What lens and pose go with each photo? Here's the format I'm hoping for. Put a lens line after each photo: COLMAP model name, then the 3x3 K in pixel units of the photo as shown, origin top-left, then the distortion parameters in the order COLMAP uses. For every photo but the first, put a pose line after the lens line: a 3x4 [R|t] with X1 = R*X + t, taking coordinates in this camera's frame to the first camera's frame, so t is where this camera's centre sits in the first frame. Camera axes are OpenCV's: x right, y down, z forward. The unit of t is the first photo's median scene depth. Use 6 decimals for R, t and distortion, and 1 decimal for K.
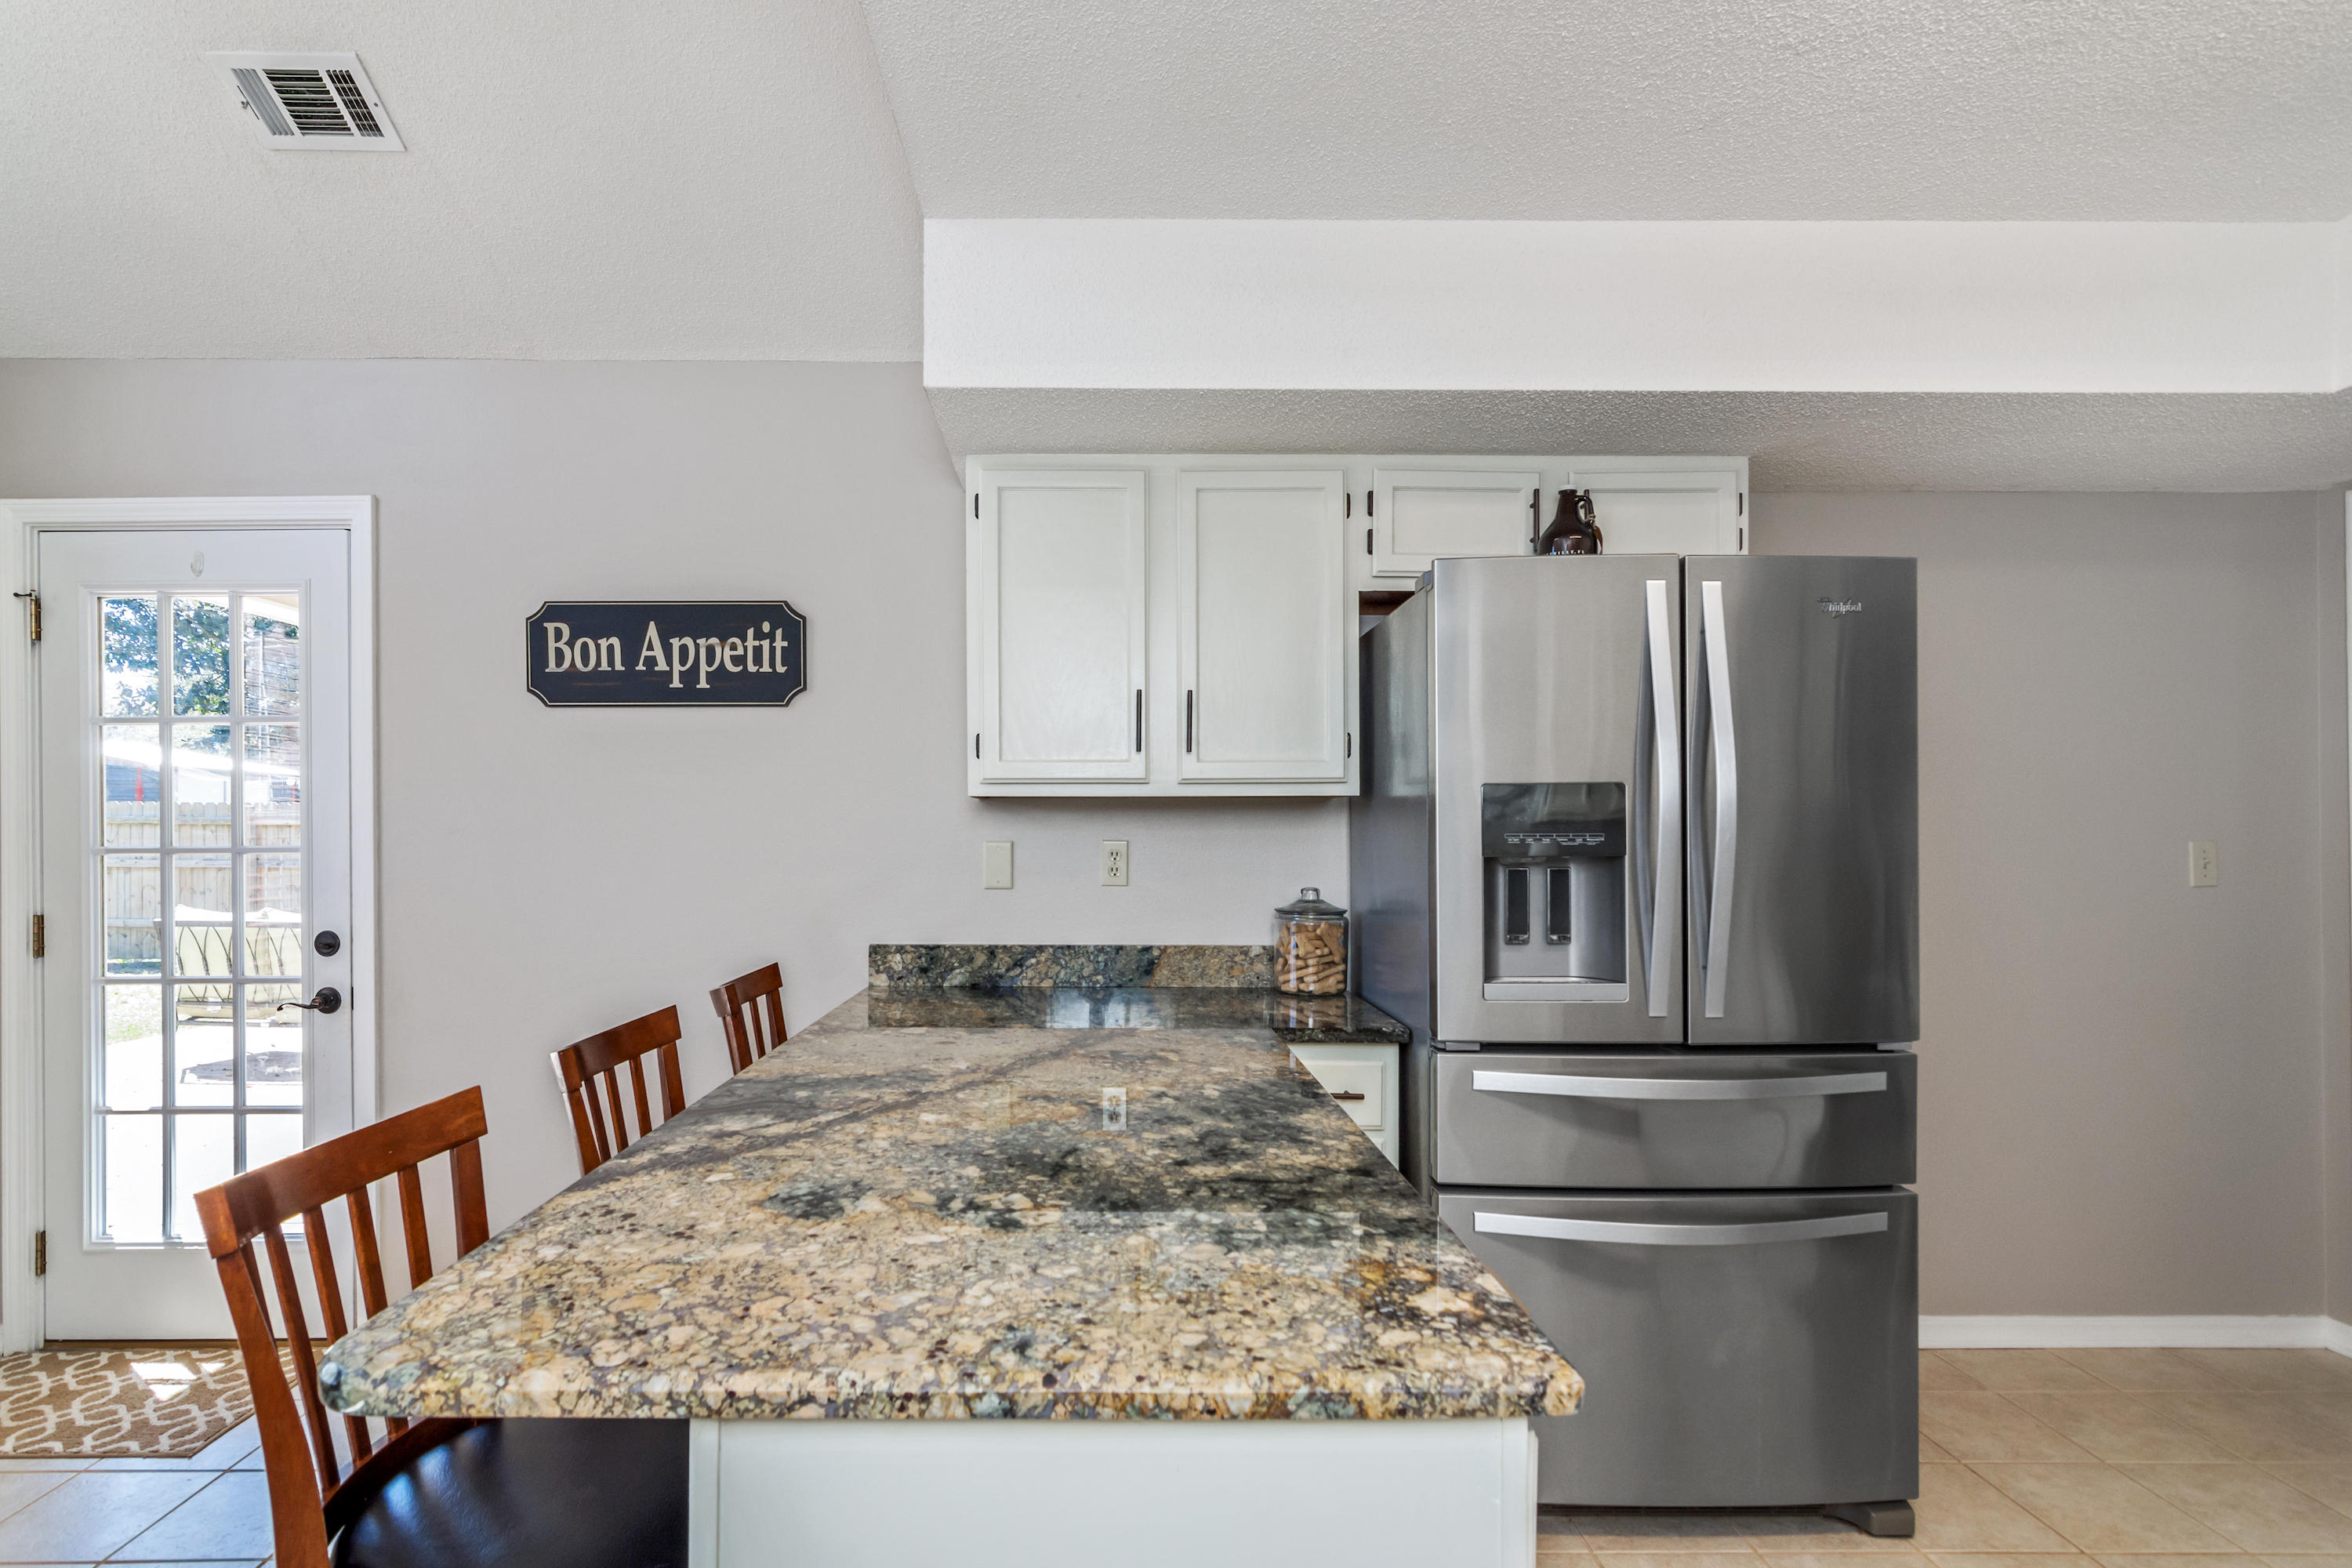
lens RADIAL K [[1254.9, 0, 1109.1], [0, 1254.9, 828.6], [0, 0, 1]] dist [0.041934, 0.000267]
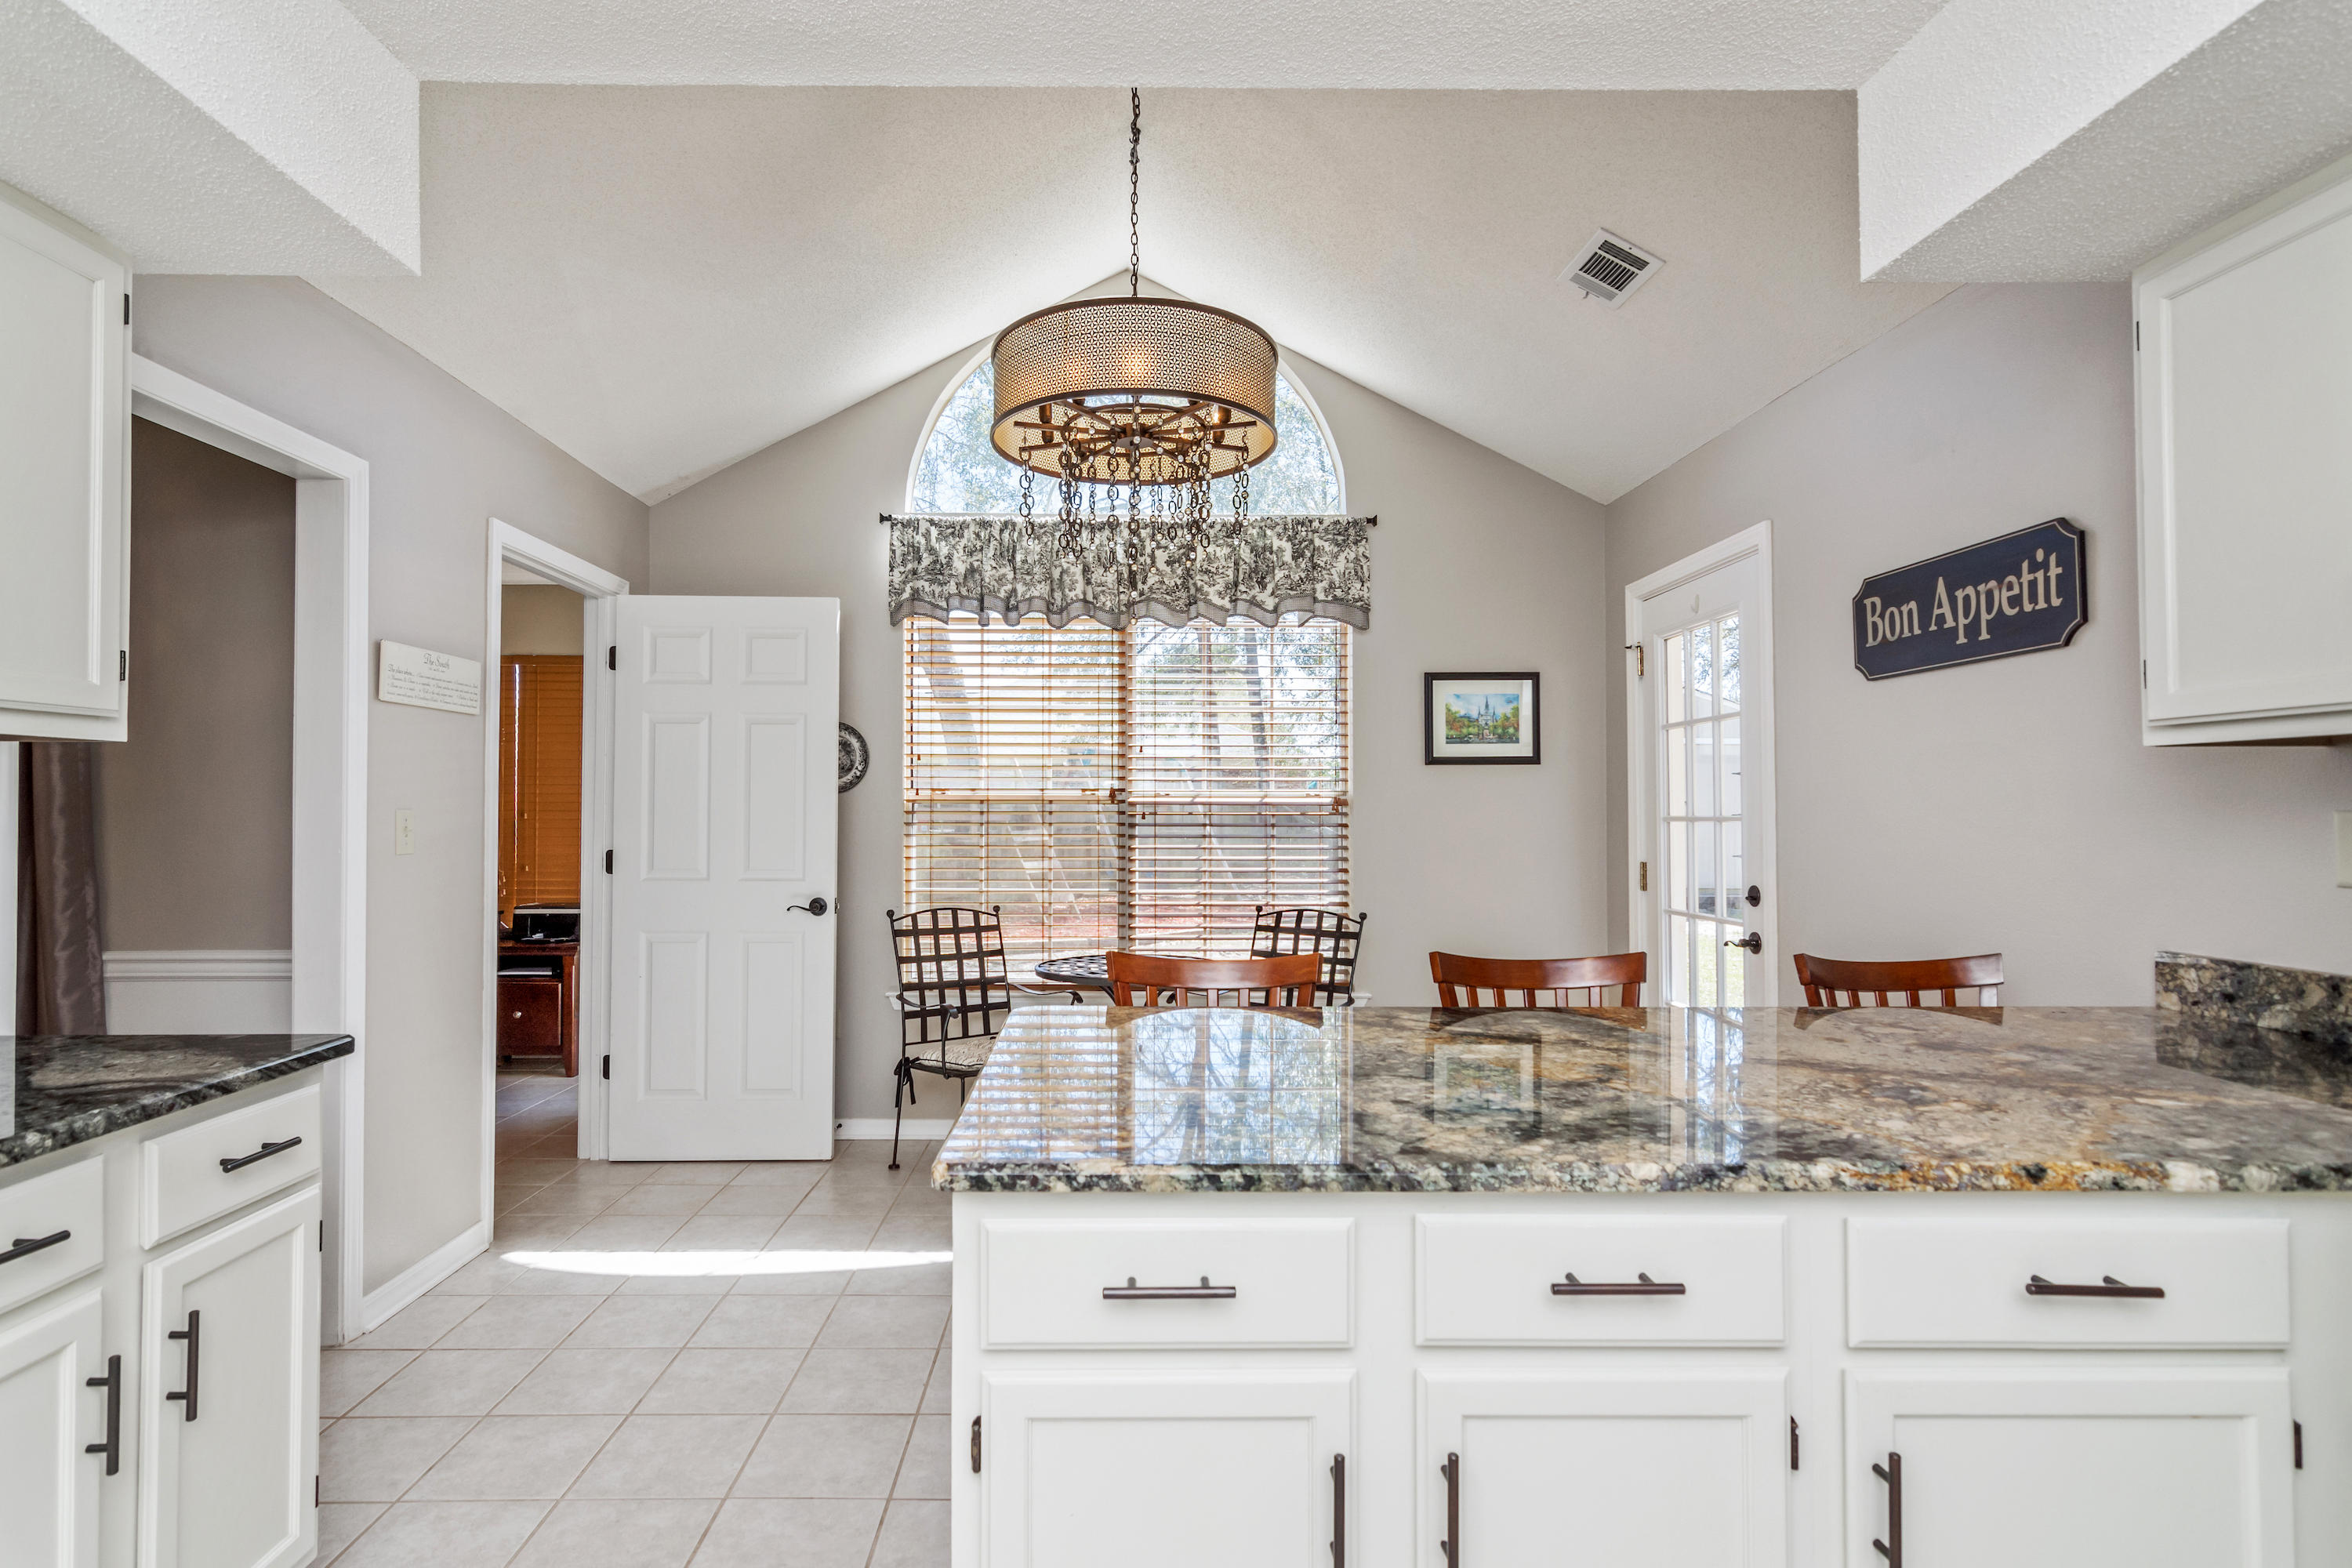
lens RADIAL K [[1145.7, 0, 1072.2], [0, 1145.7, 792.7], [0, 0, 1]] dist [-0.000568, 0.016472]
pose [[-0.003106, -0.016981, -0.999851, 0.496873], [-0.007660, 0.999827, -0.016957, 0.015578], [0.999966, 0.007606, -0.003235, 0.363996]]
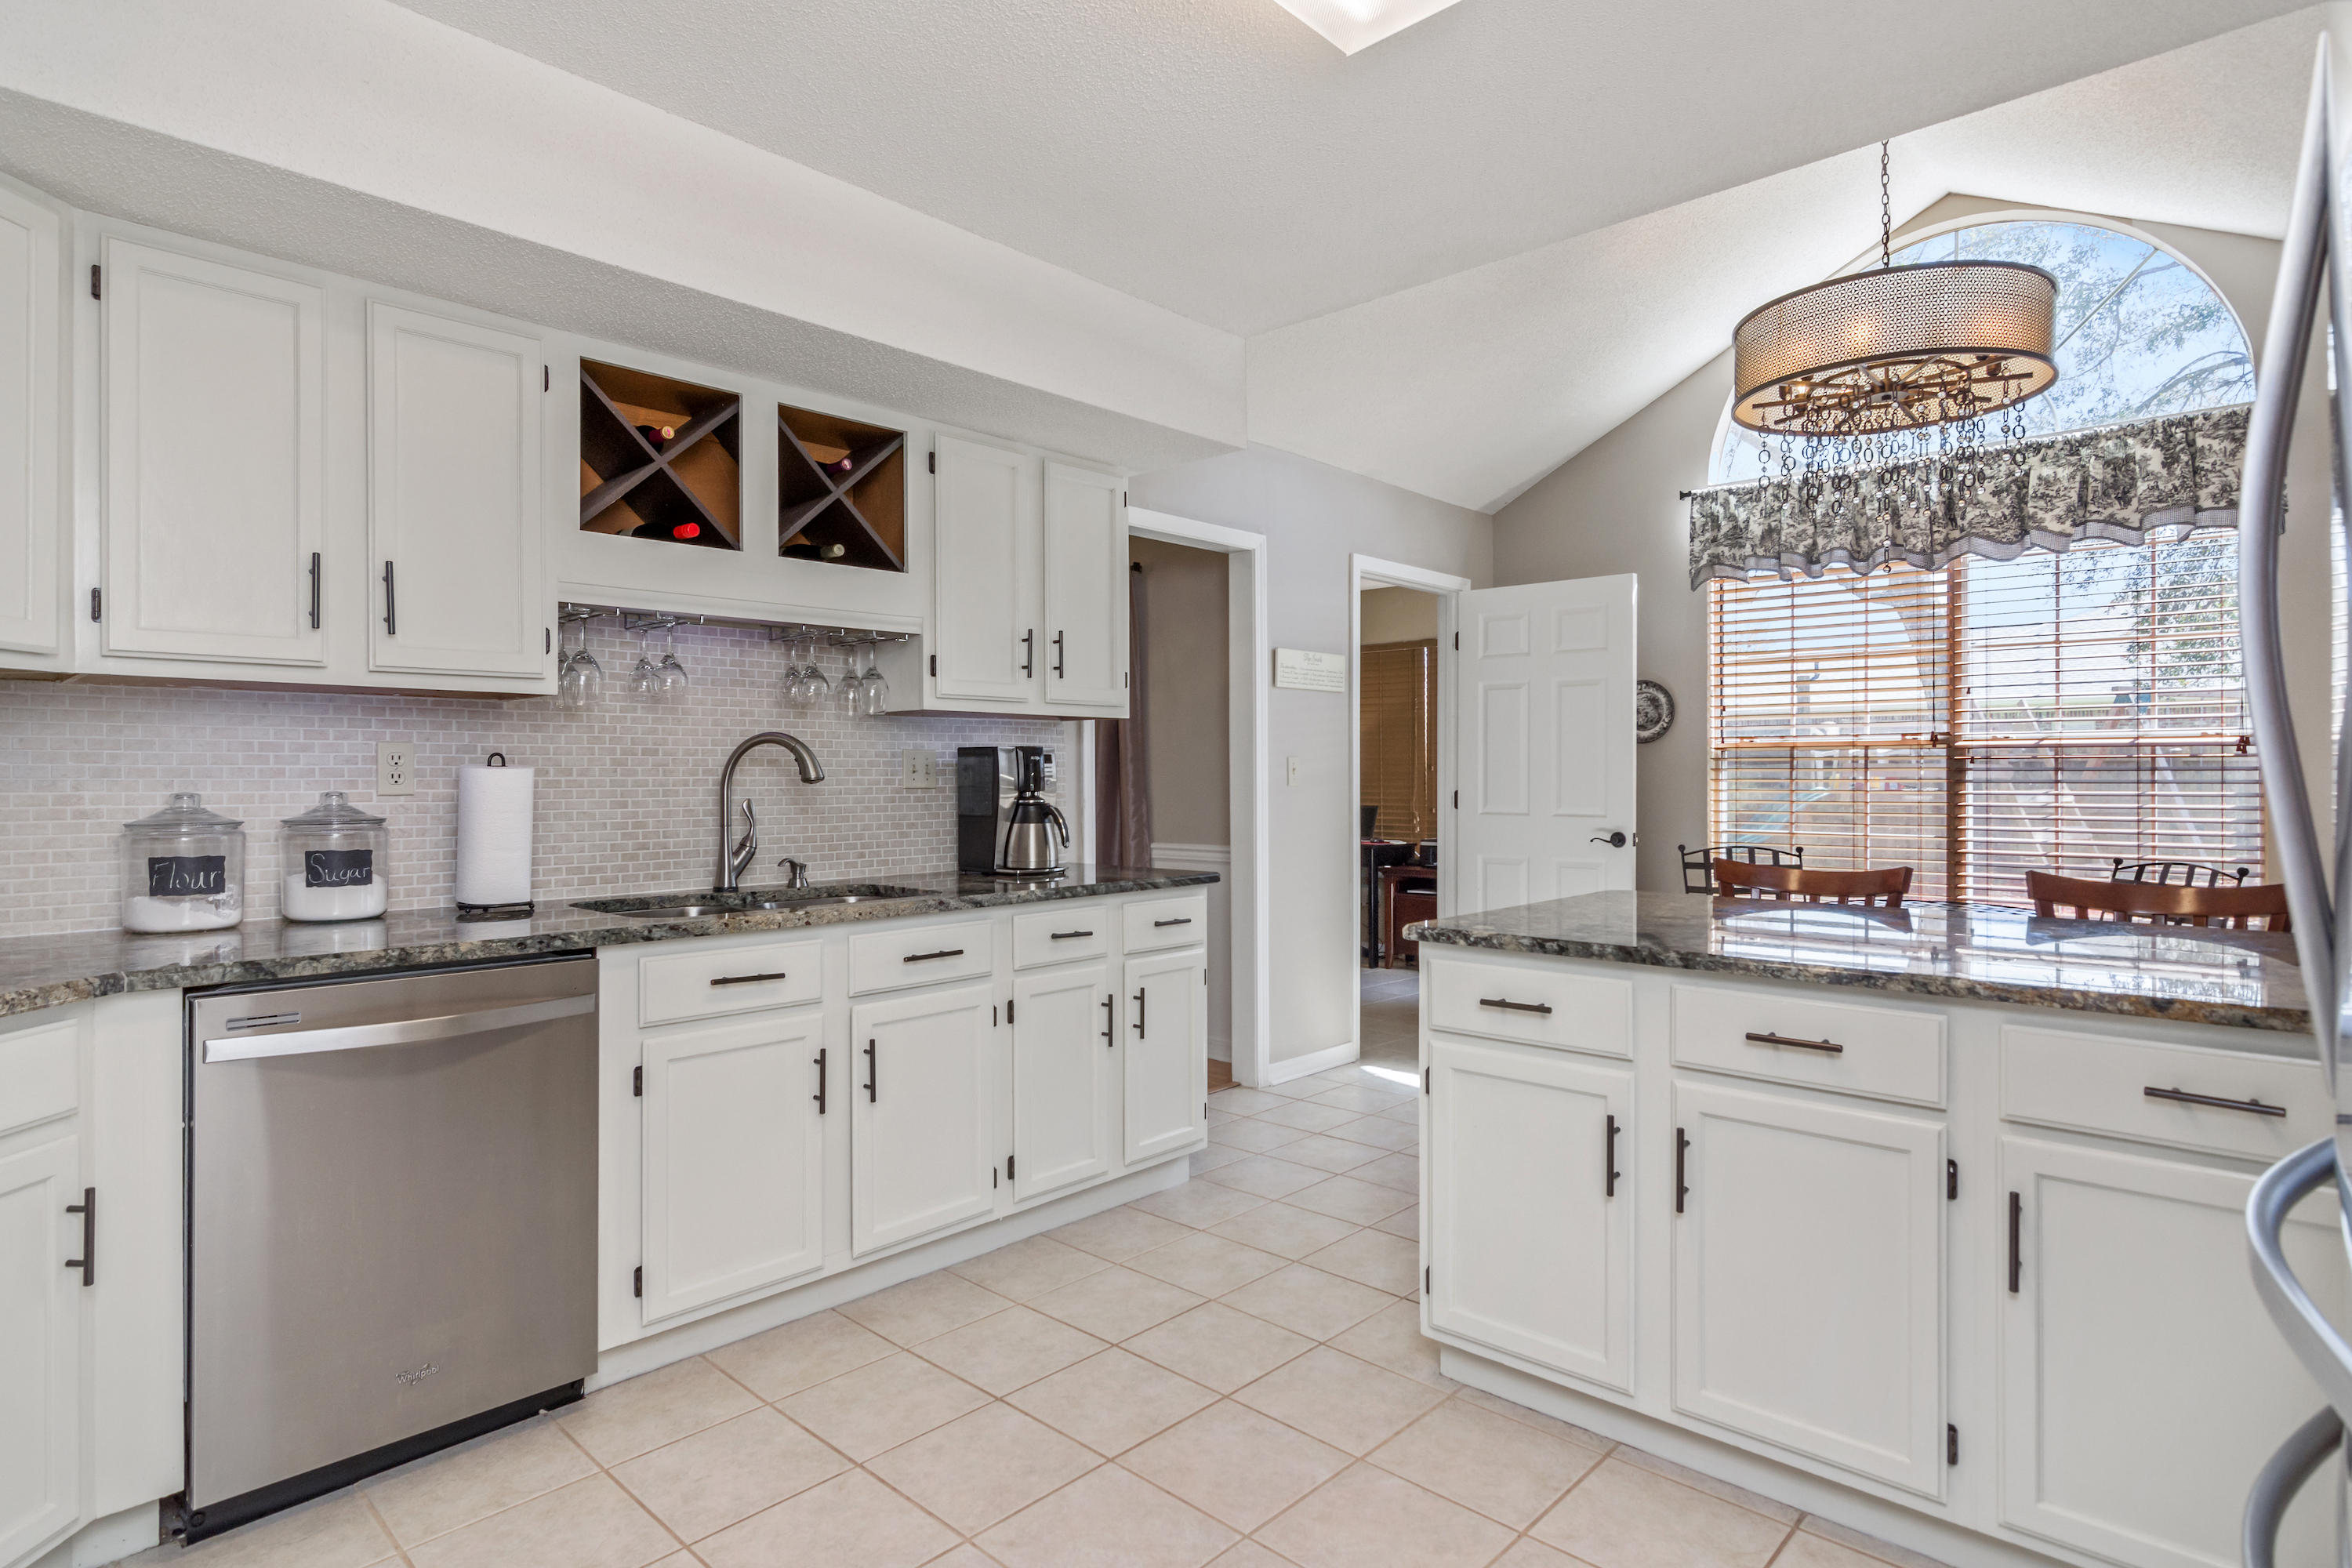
lens RADIAL K [[1224.0, 0, 1163.9], [0, 1224.0, 770.3], [0, 0, 1]] dist [0.000691, 0.000254]
pose [[-0.687403, -0.003526, -0.726267, 0.781626], [-0.005528, 0.999985, 0.000377, 0.035167], [0.726255, 0.004274, -0.687412, 0.737295]]
